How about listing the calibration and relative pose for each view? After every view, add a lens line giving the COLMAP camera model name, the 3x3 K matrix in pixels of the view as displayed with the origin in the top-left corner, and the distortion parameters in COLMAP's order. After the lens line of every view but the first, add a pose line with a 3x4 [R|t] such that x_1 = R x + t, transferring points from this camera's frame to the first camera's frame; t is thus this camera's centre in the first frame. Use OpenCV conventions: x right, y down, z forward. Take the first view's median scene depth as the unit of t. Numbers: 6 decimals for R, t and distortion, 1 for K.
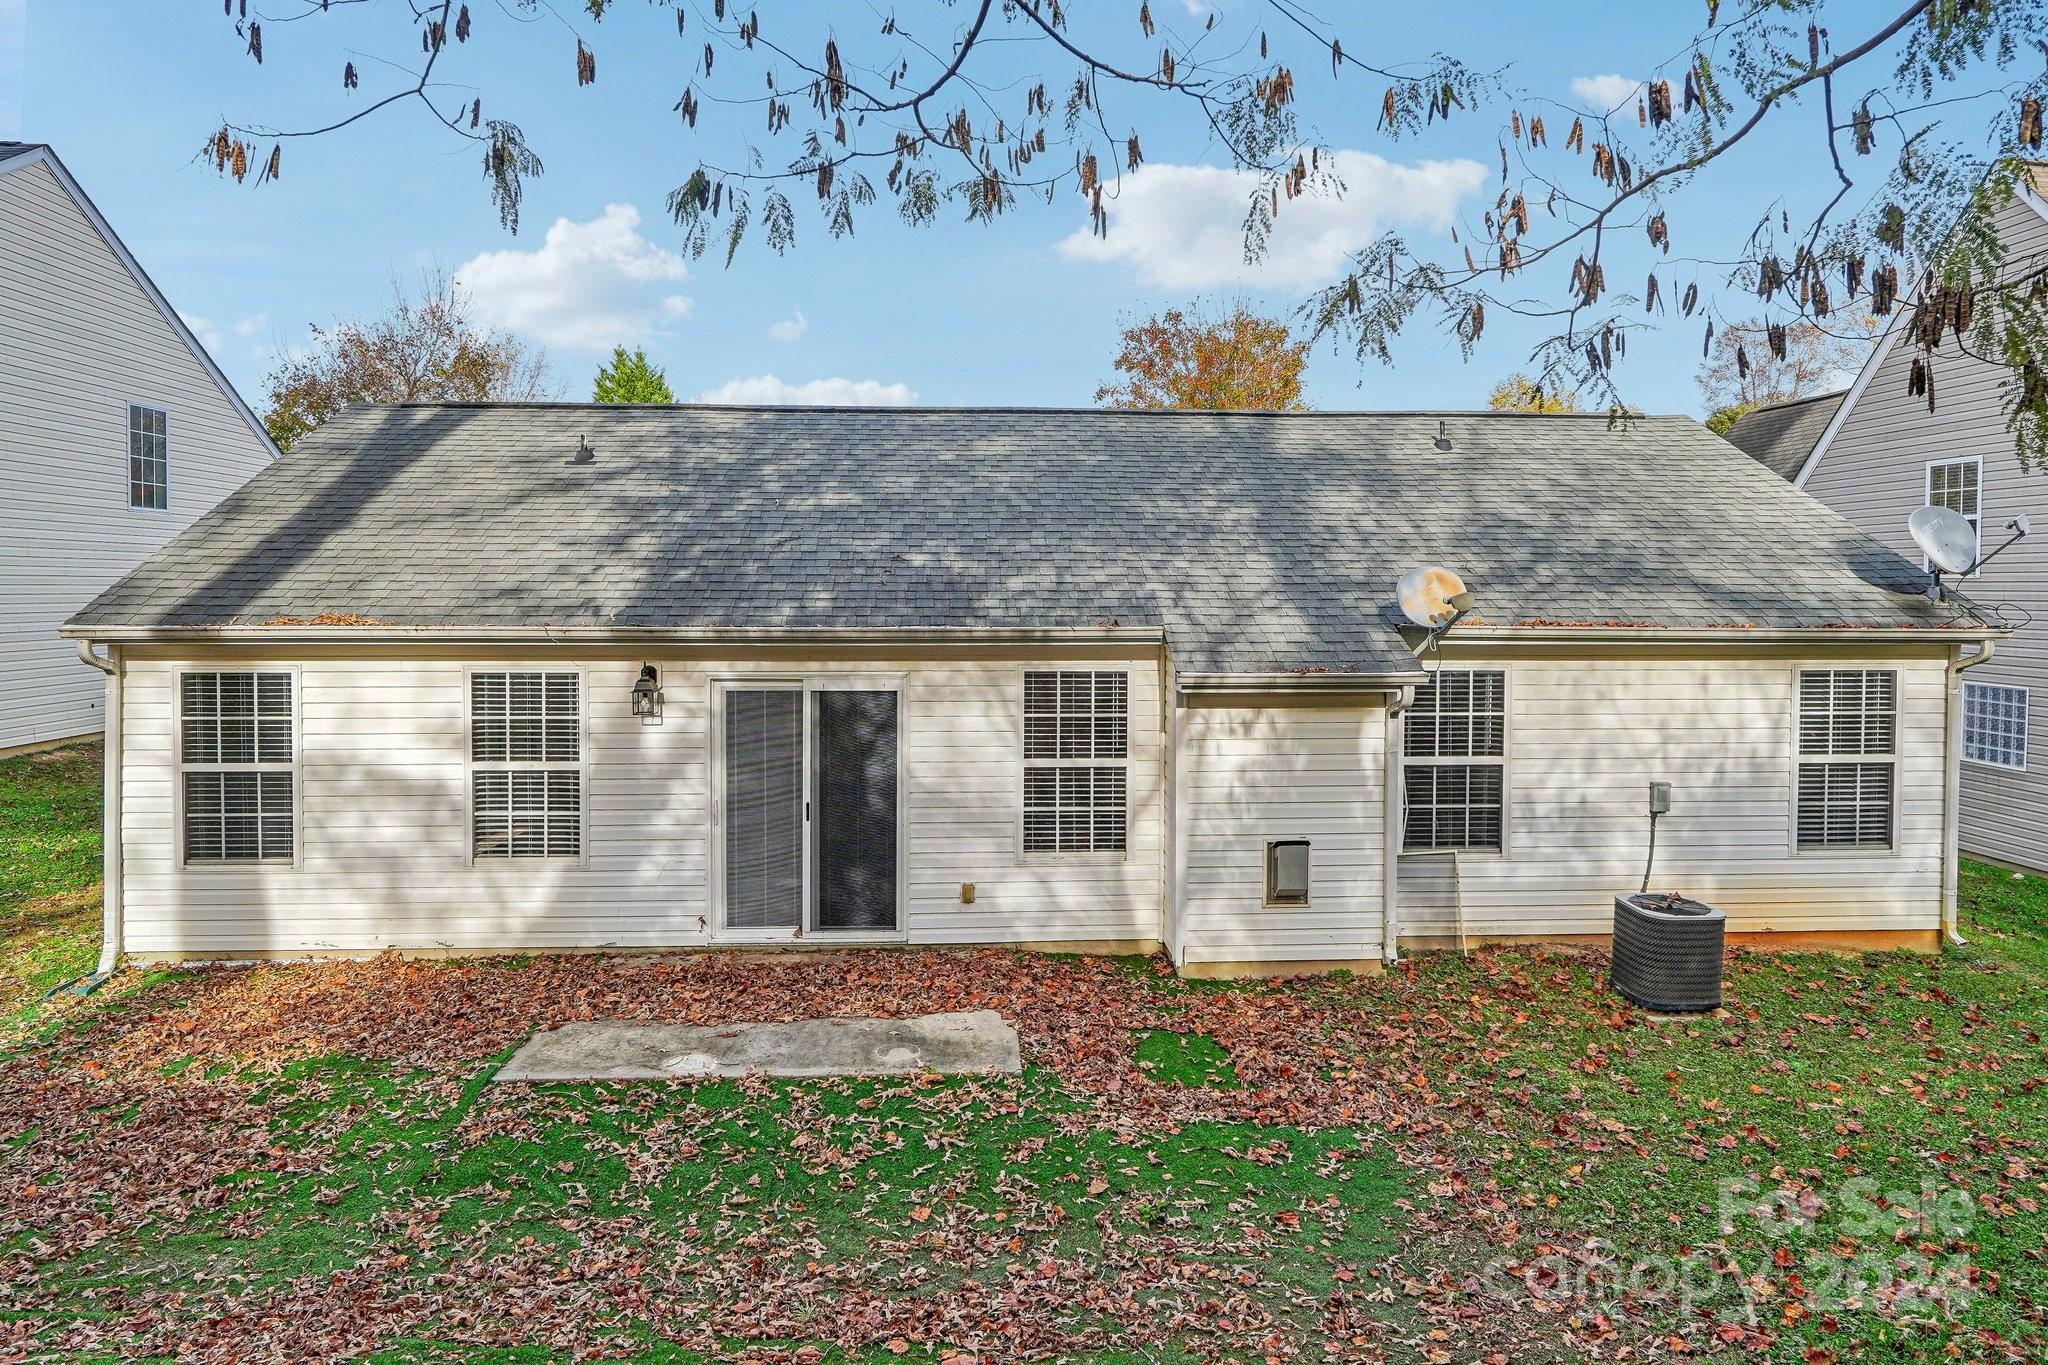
lens RADIAL K [[1282.1, 0, 1021.8], [0, 1282.1, 637.5], [0, 0, 1]] dist [-0.001510, 0.000909]
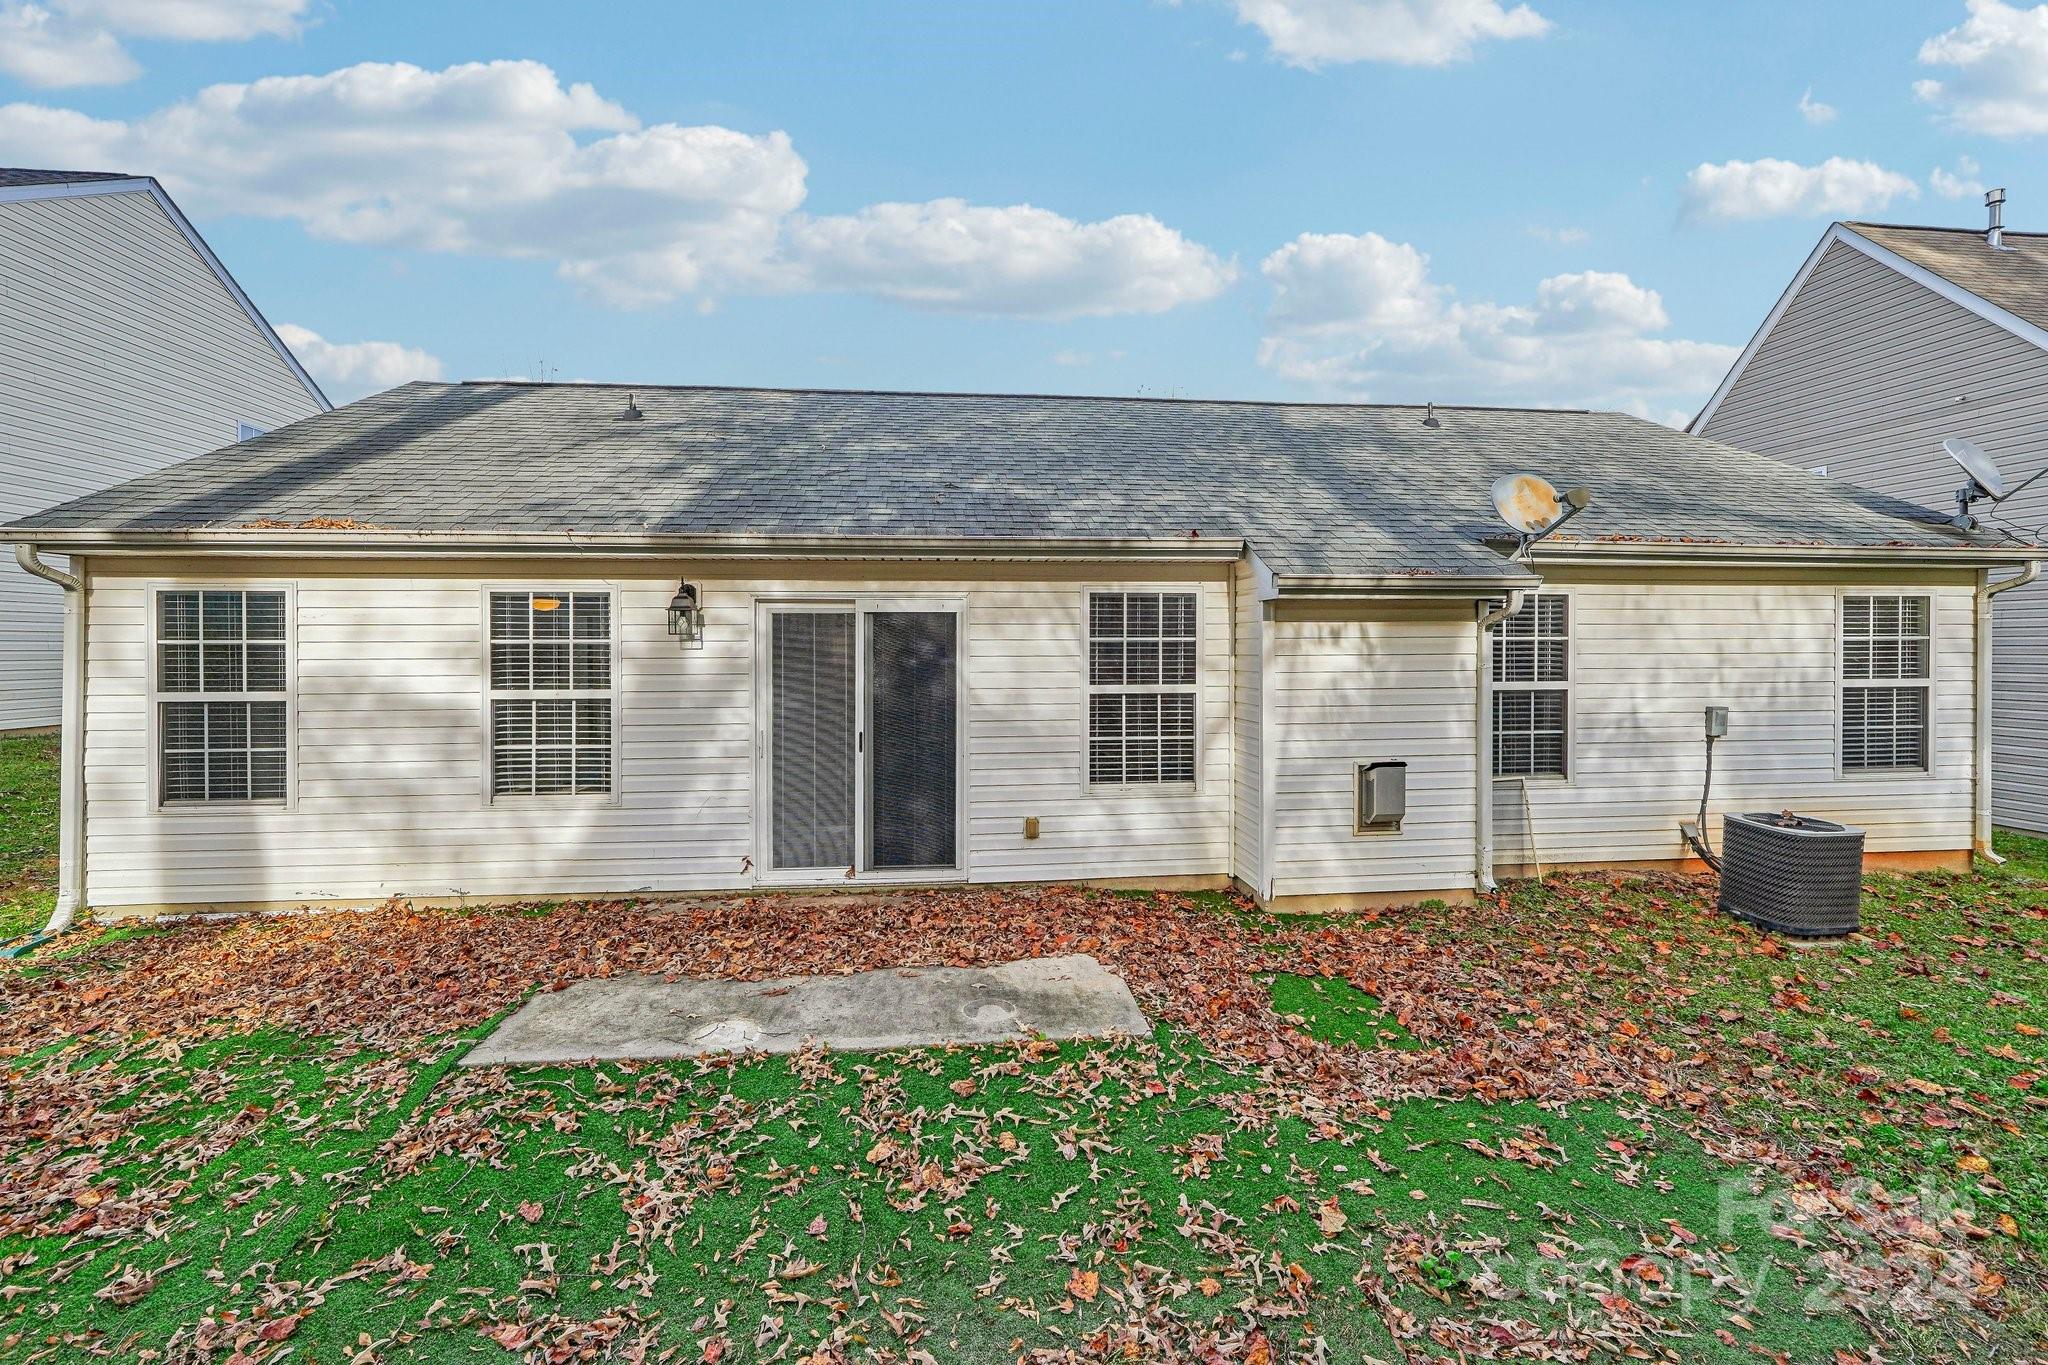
lens RADIAL K [[896.4, 0, 1024.6], [0, 896.4, 661.5], [0, 0, 1]] dist [-0.017082, 0.006867]
pose [[0.998802, -0.006466, 0.048515, -0.080013], [0.007534, 0.999733, -0.021863, 0.092845], [-0.048361, 0.022203, 0.998583, 0.345332]]
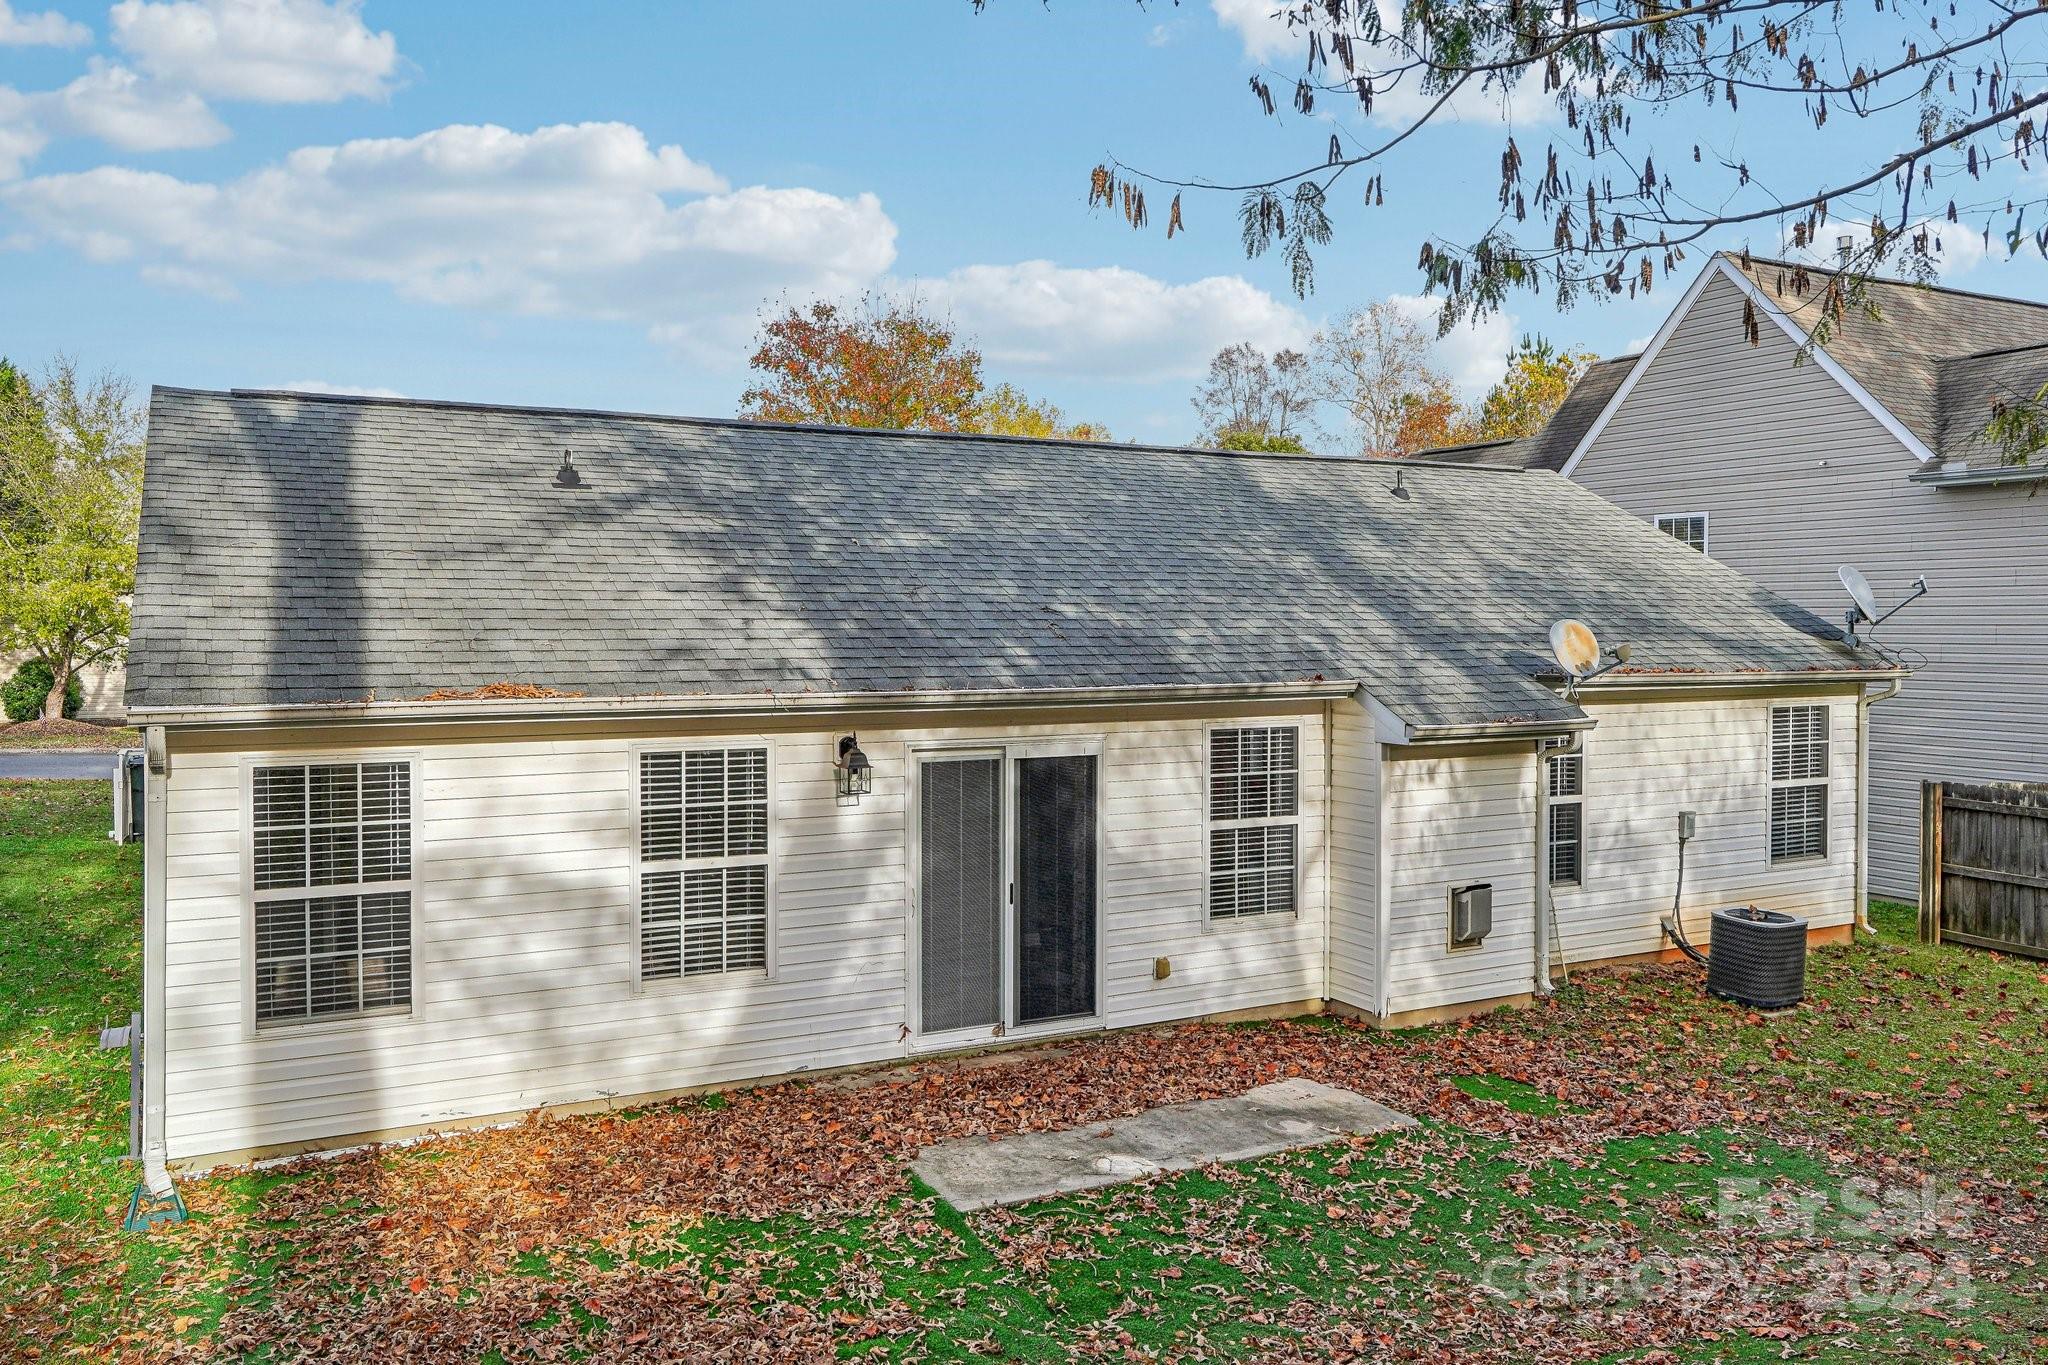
lens RADIAL K [[1553.7, 0, 1035.5], [0, 1553.7, 665.9], [0, 0, 1]] dist [0.001841, 0.007405]
pose [[0.910422, -0.014685, 0.413420, -0.601664], [0.018564, 0.999813, -0.005368, -0.017497], [-0.413264, 0.012562, 0.910525, 0.000515]]
